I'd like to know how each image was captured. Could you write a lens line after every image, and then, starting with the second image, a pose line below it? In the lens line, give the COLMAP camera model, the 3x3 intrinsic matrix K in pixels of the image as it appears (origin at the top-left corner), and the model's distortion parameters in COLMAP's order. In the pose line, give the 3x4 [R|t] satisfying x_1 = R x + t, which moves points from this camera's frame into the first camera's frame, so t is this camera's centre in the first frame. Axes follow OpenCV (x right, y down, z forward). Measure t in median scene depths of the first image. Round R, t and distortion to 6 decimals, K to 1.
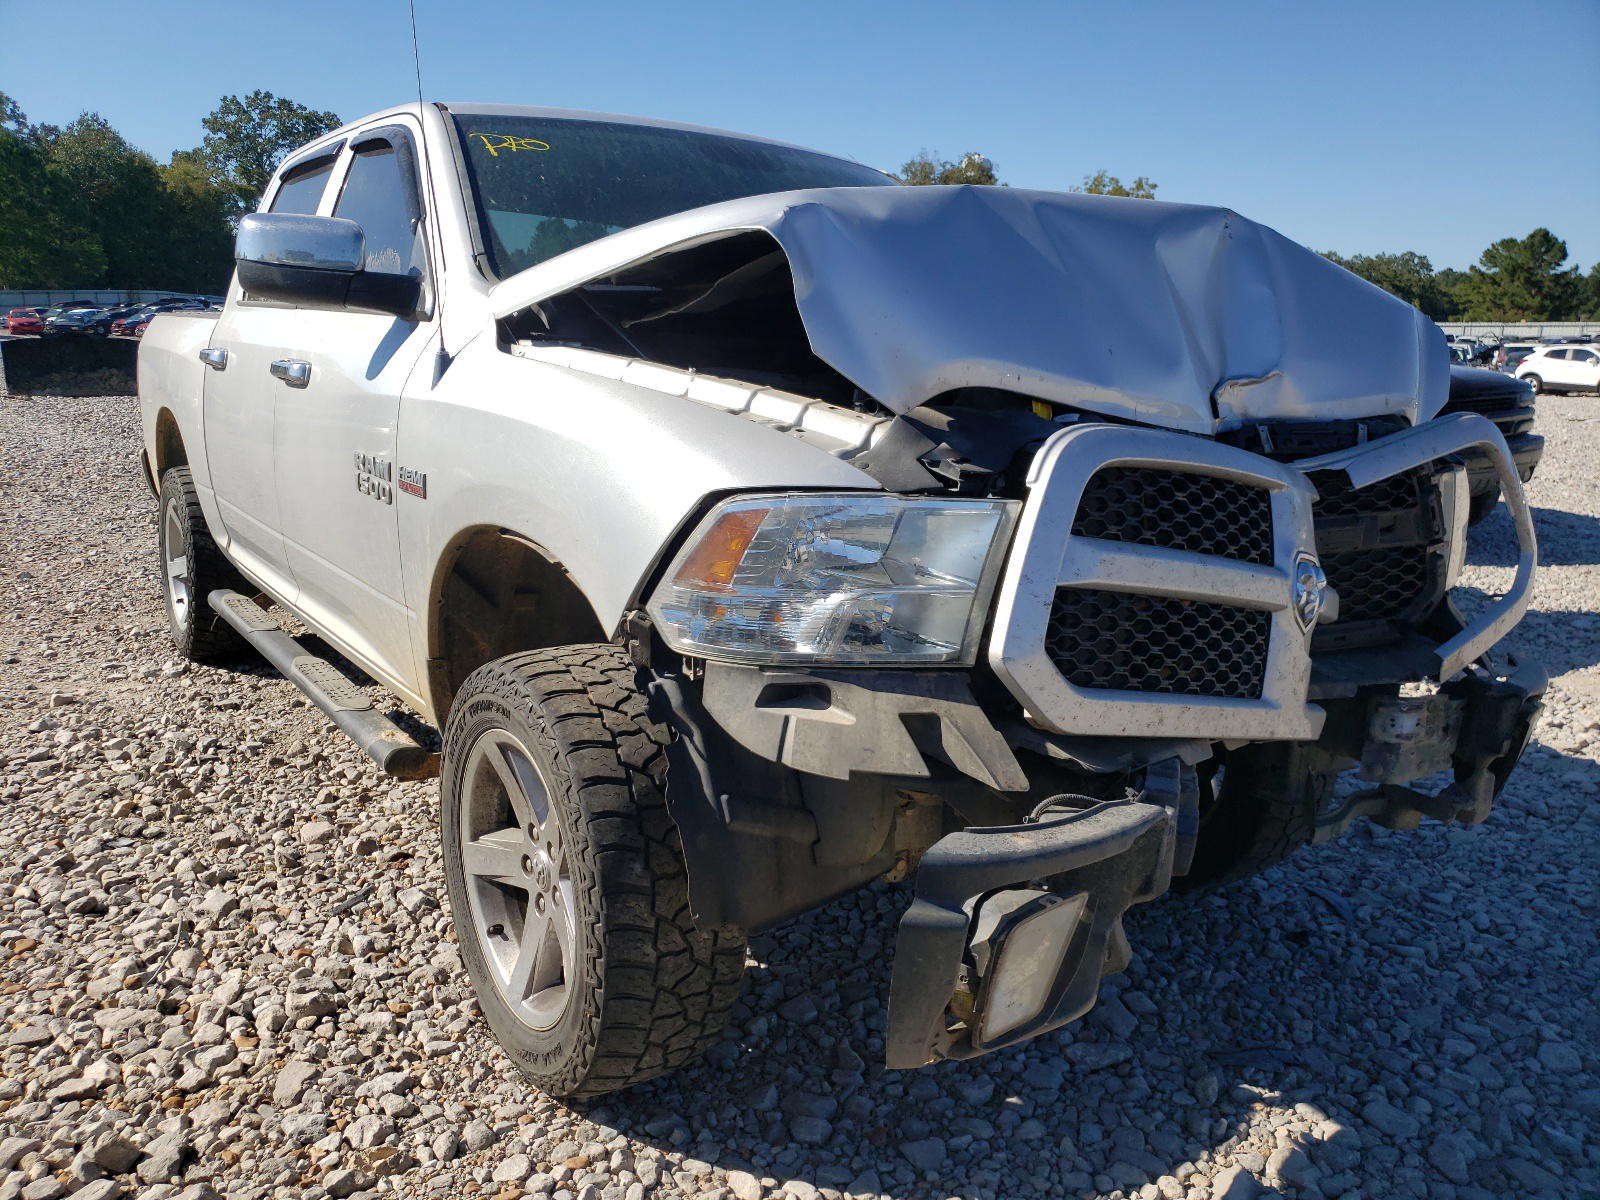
lens RADIAL K [[1328.4, 0, 800.0], [0, 1328.4, 600.0], [0, 0, 1]] dist [0.030838, -0.000811]
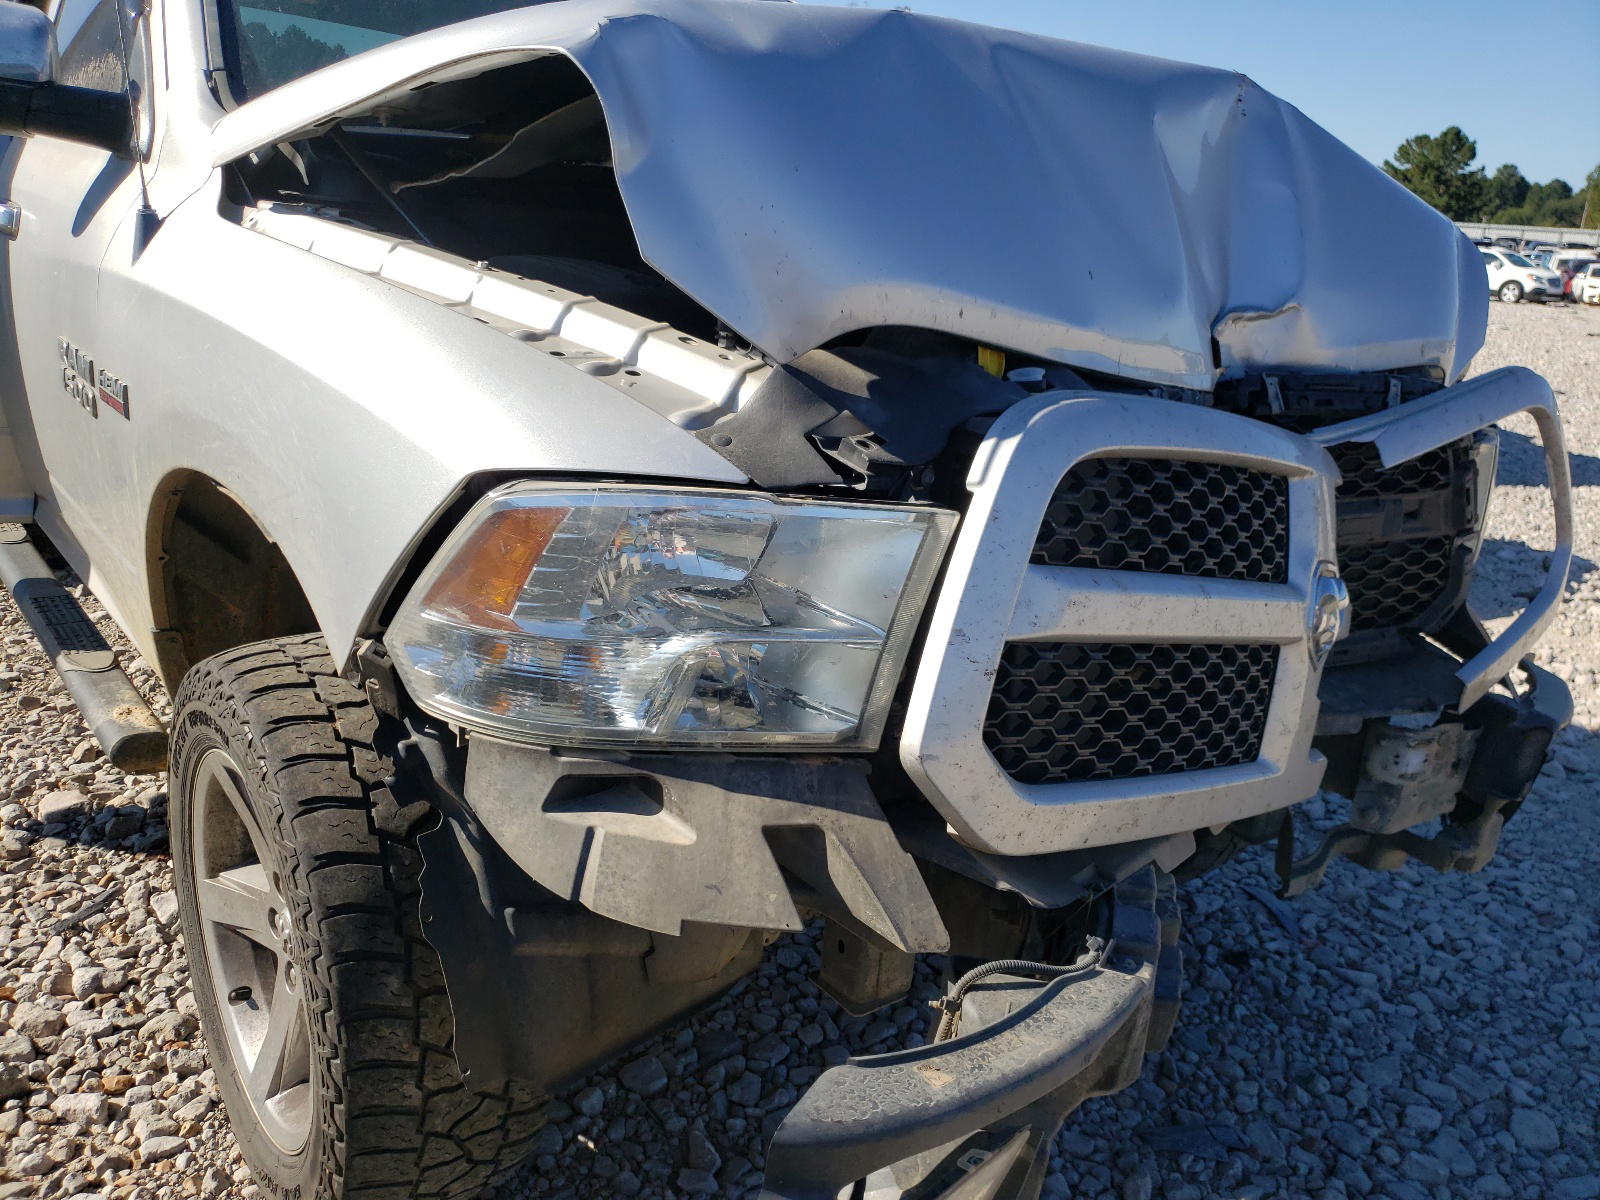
lens RADIAL K [[1299.5, 0, 838.1], [0, 1299.5, 607.6], [0, 0, 1]] dist [0.018175, -0.001396]
pose [[0.994954, 0.028183, 0.096292, 0.034320], [-0.038791, 0.993160, 0.110130, -0.069024], [-0.092529, -0.113310, 0.989242, 0.265465]]
